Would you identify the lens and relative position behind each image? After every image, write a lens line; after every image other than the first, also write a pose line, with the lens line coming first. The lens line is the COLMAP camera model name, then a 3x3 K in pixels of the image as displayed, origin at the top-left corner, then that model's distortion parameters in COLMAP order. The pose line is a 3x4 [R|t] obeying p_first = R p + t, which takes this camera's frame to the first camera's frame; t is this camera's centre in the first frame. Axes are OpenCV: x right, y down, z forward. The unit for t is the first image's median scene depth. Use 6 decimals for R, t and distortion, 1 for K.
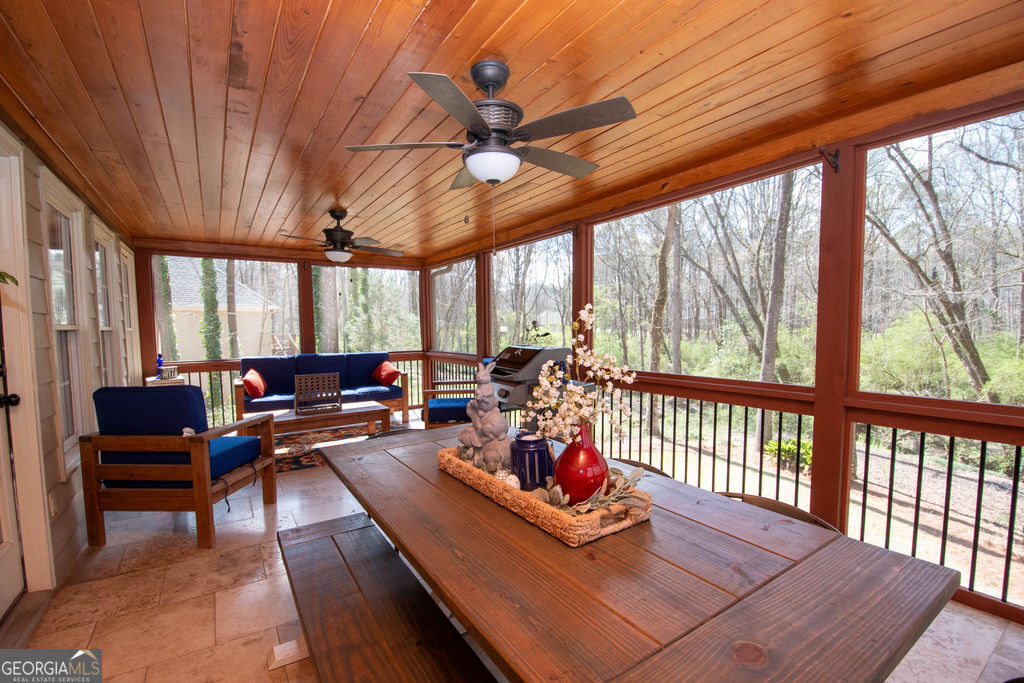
lens RADIAL K [[452.5, 0, 516.3], [0, 452.5, 354.5], [0, 0, 1]] dist [0.015241, -0.025206]
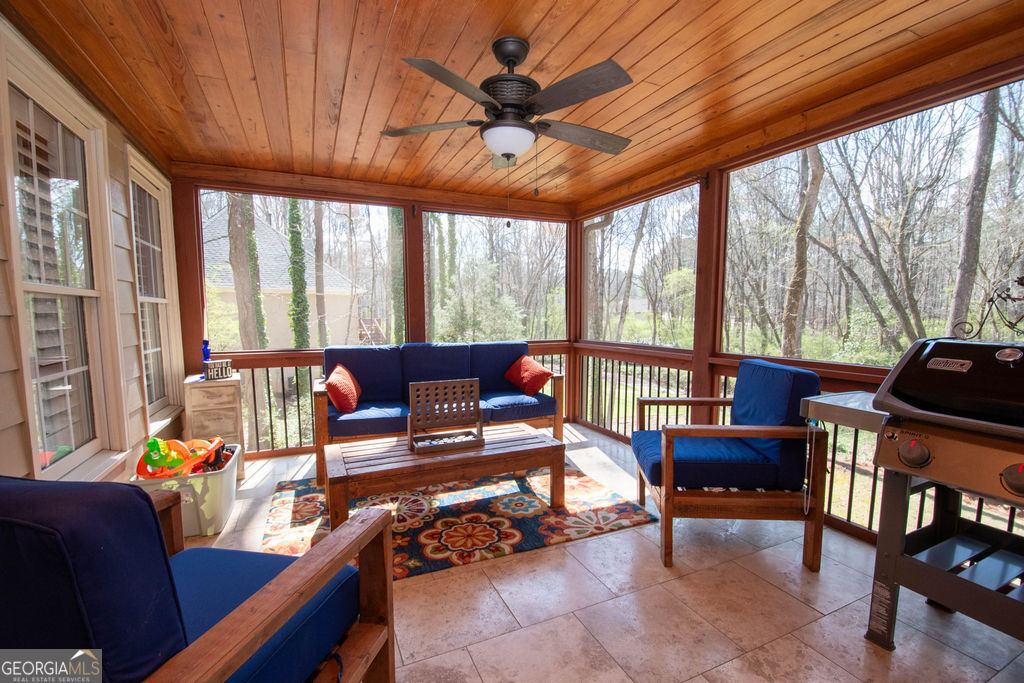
lens RADIAL K [[456.1, 0, 514.2], [0, 456.1, 356.8], [0, 0, 1]] dist [-0.001857, -0.012232]
pose [[0.986711, 0.023859, -0.160723, -0.211956], [-0.018760, 0.999274, 0.033173, -0.005836], [0.161397, -0.029717, 0.986442, 0.364271]]
